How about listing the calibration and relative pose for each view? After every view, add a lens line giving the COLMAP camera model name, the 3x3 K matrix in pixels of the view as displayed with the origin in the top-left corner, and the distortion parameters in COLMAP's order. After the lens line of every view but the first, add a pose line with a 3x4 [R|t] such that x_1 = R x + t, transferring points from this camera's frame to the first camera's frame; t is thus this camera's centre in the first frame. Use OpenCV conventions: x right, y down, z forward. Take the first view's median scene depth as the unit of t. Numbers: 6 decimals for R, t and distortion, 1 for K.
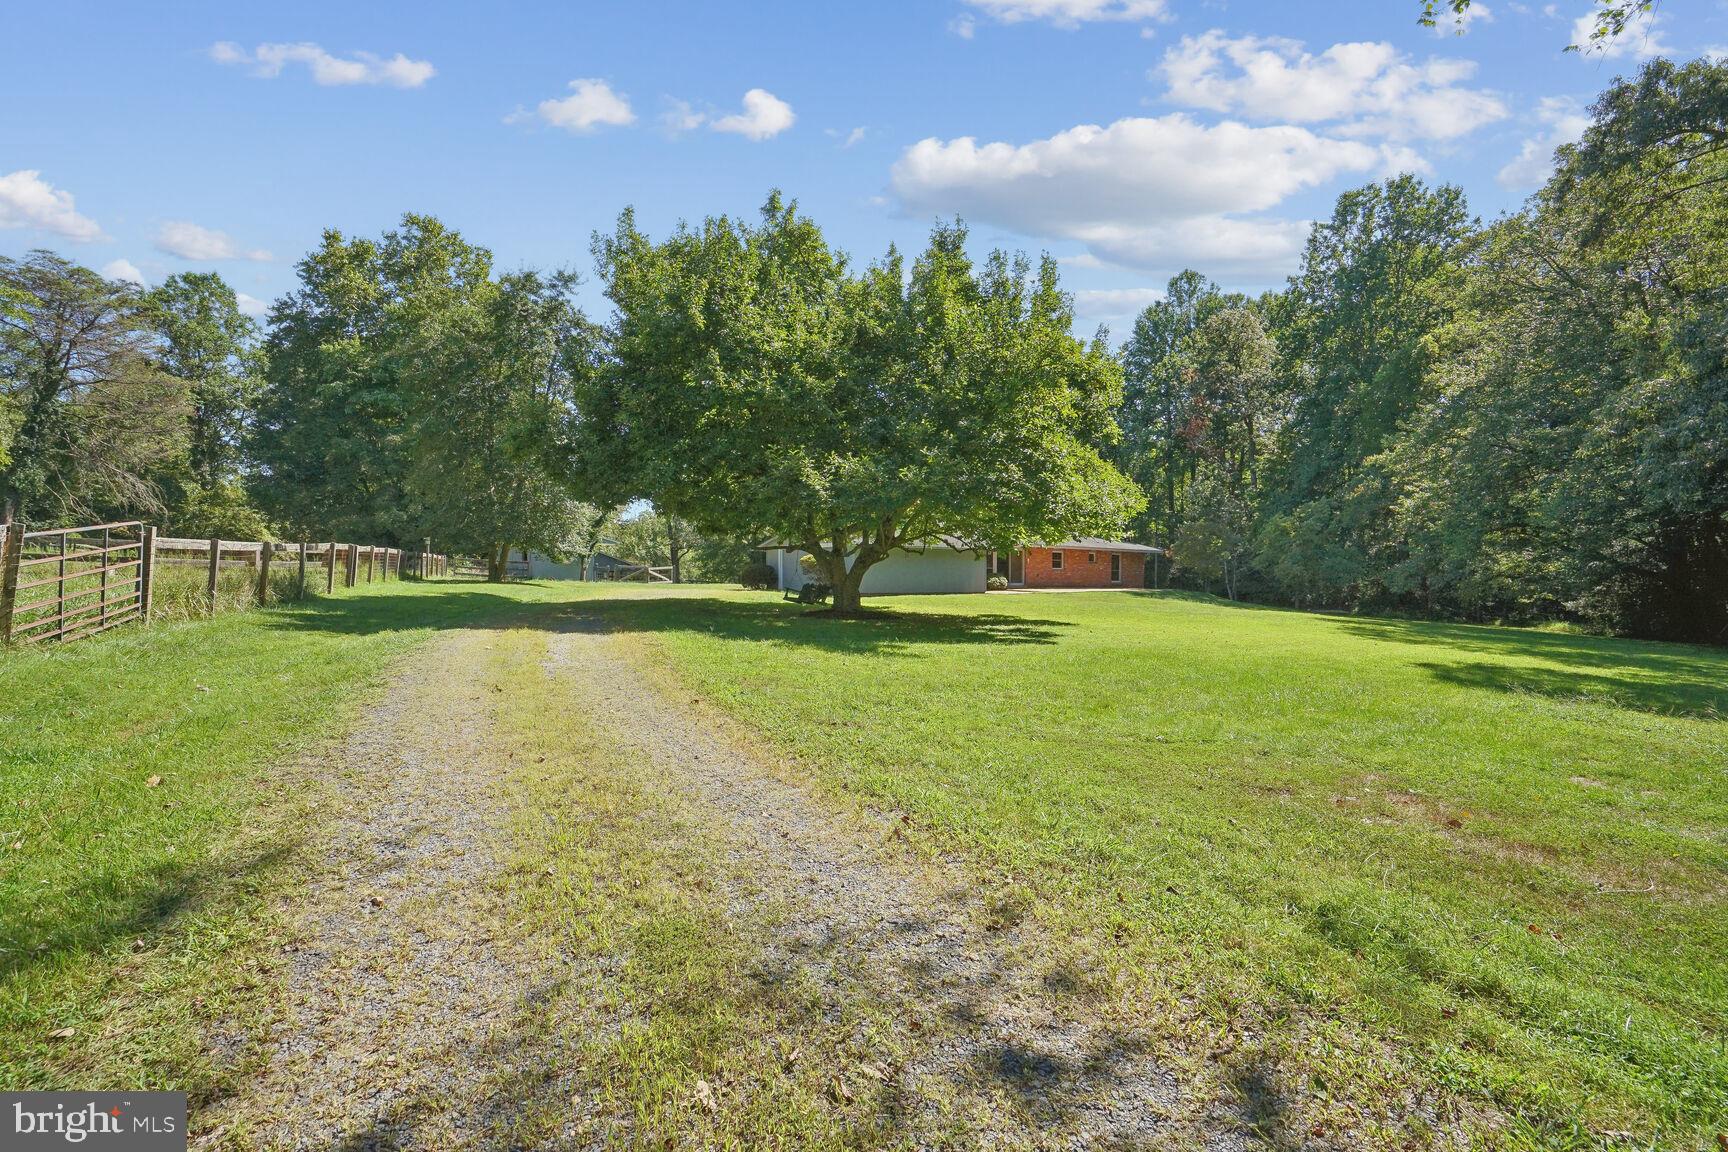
lens RADIAL K [[821.9, 0, 826.1], [0, 821.9, 548.3], [0, 0, 1]] dist [0.000511, -0.000025]
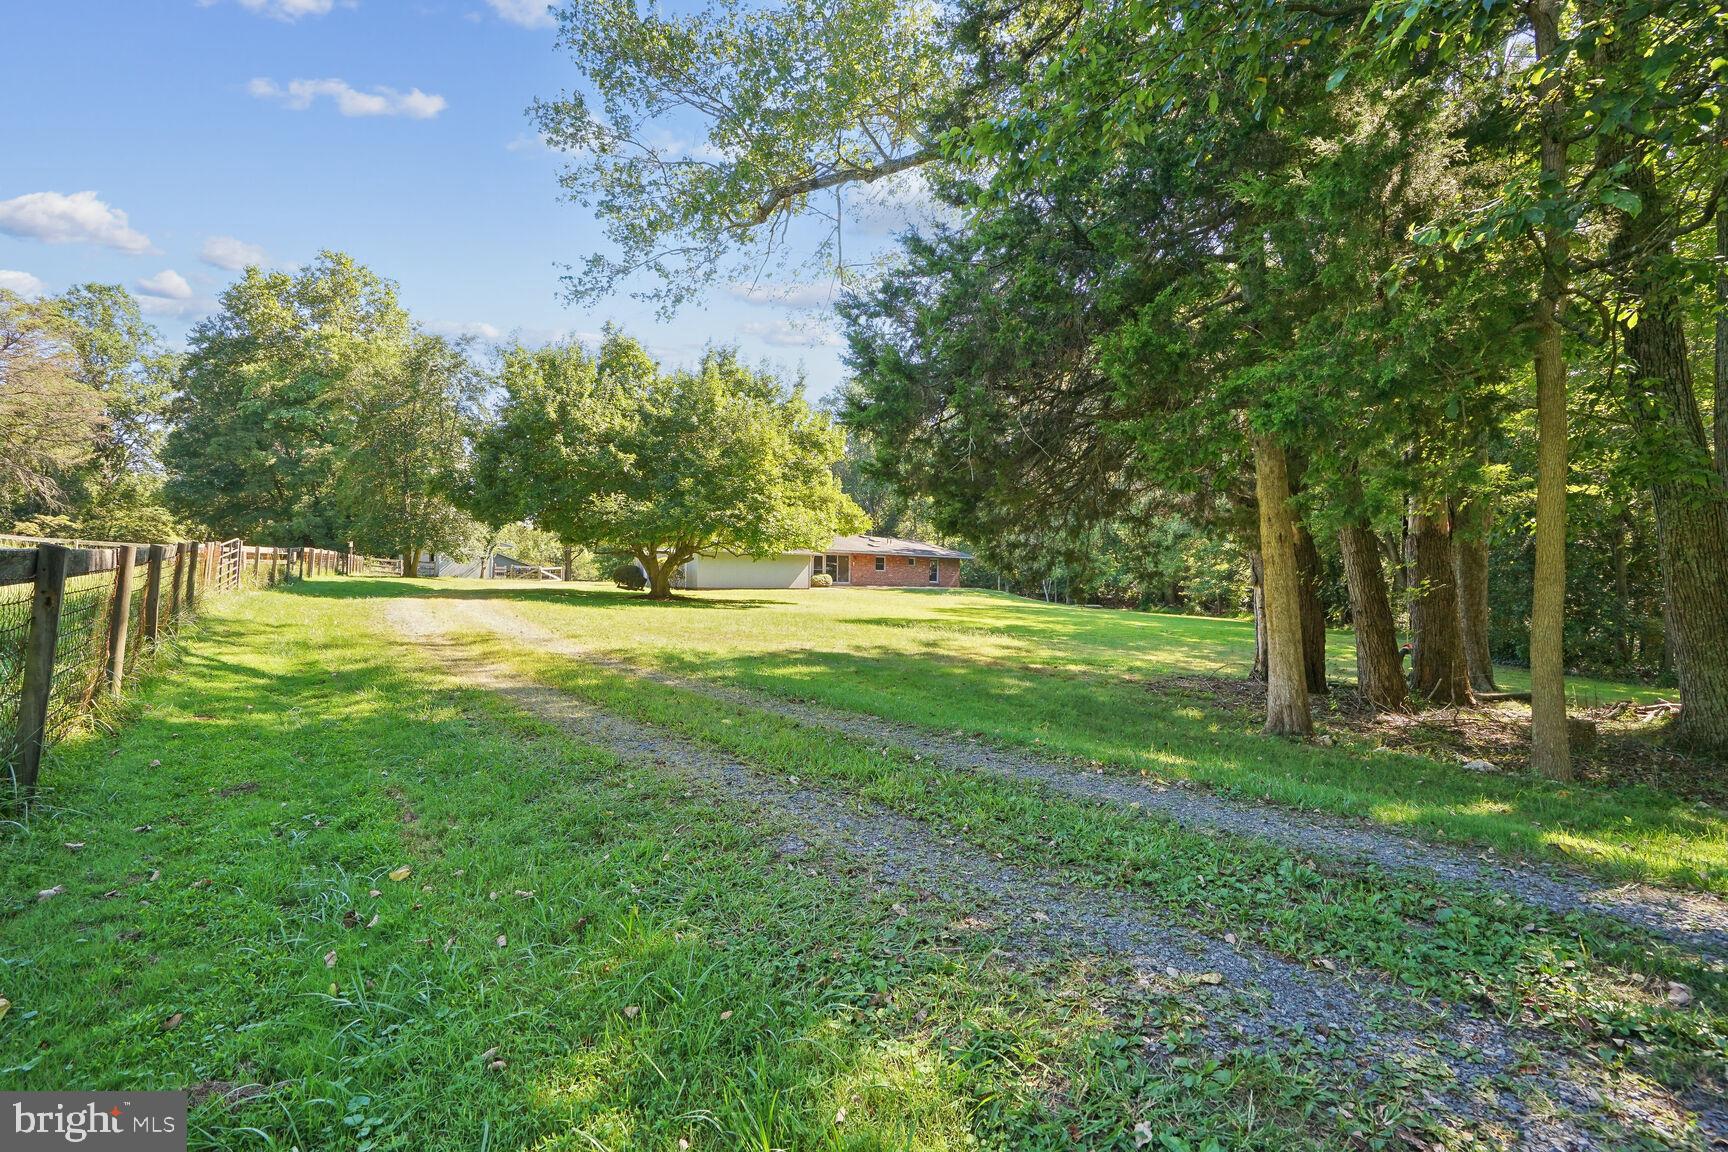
lens RADIAL K [[857.5, 0, 828.2], [0, 857.5, 572.6], [0, 0, 1]] dist [0.000387, -0.000006]
pose [[0.996048, 0.005267, 0.088665, 0.076886], [-0.007406, 0.999689, 0.023806, -0.001510], [-0.088512, -0.024369, 0.995777, -0.237037]]
